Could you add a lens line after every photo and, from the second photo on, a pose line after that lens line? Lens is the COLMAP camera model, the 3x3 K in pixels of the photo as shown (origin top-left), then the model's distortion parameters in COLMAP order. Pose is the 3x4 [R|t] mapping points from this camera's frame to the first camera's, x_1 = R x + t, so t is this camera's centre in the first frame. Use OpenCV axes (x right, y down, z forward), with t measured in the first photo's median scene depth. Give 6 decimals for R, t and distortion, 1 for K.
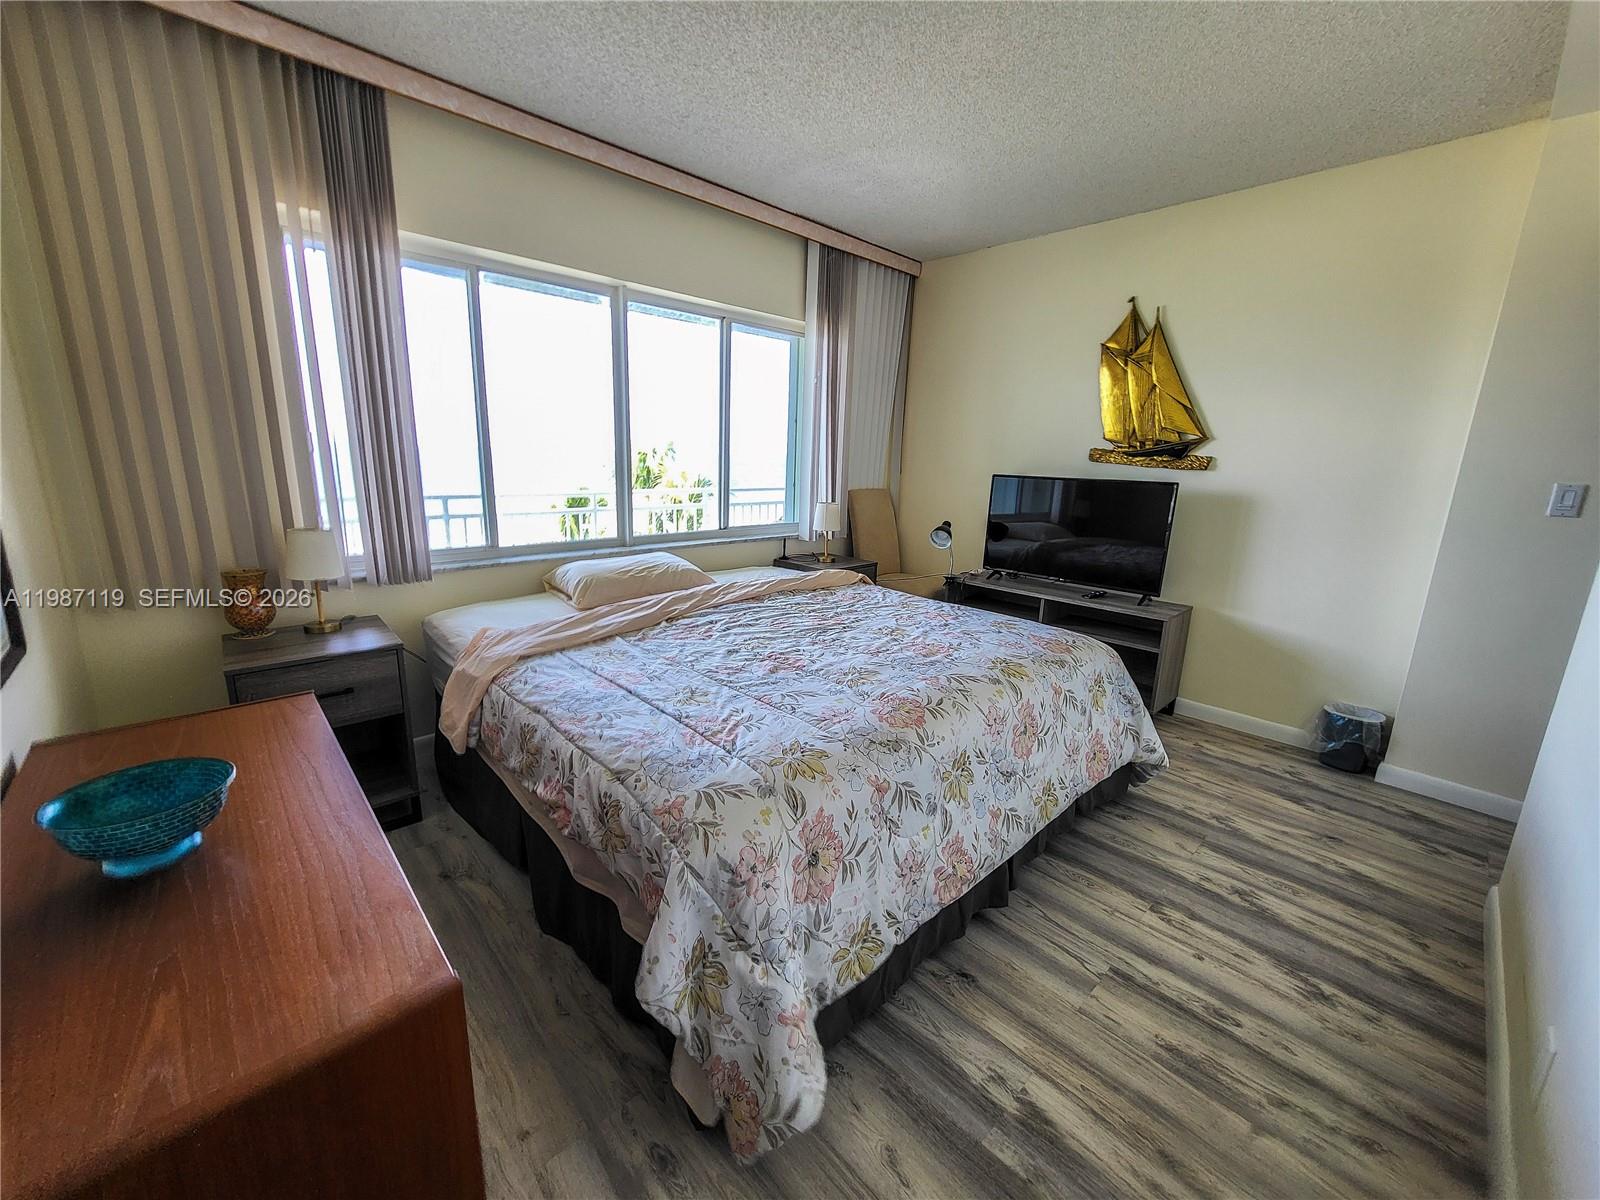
lens RADIAL K [[631.4, 0, 790.5], [0, 631.4, 595.3], [0, 0, 1]] dist [0.001399, -0.000423]
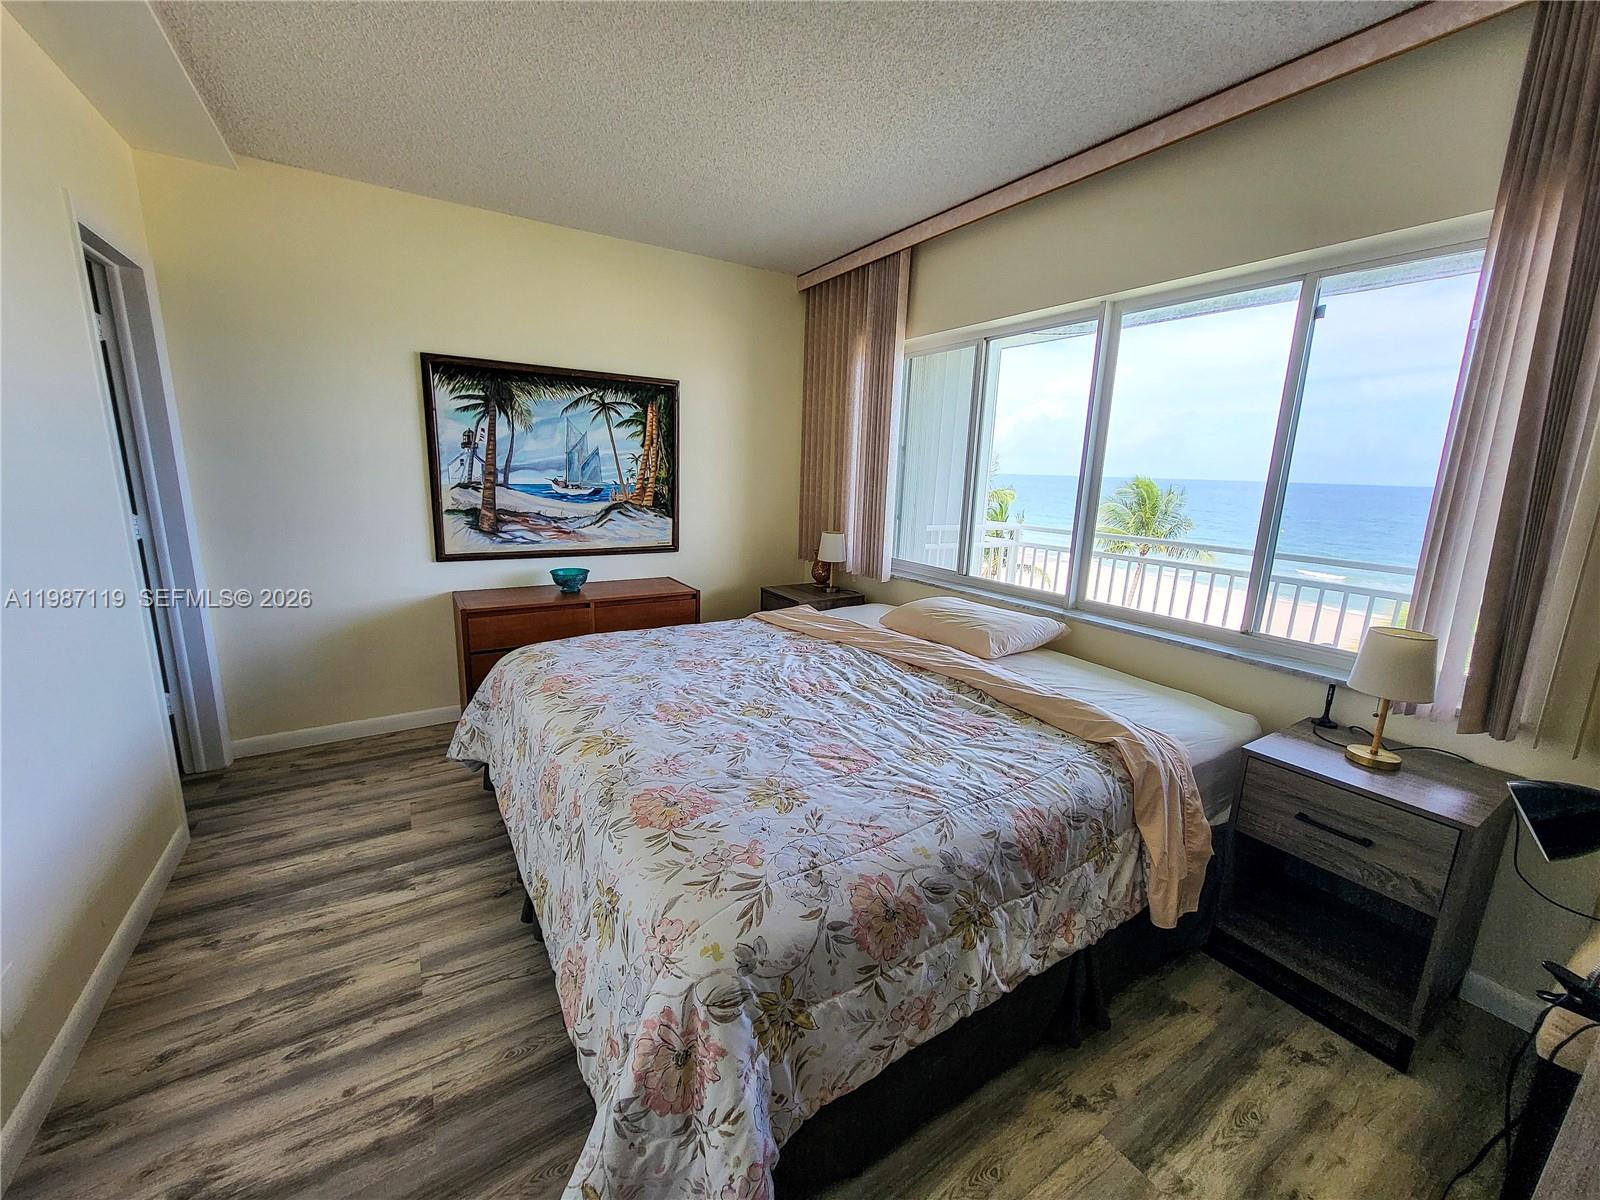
lens RADIAL K [[631.4, 0, 788.6], [0, 631.4, 594.0], [0, 0, 1]] dist [0.001399, -0.000423]
pose [[-0.200325, 0.164073, -0.965893, 1.183557], [-0.247570, 0.945405, 0.211939, -0.342900], [0.947934, 0.281583, -0.148768, 1.438927]]
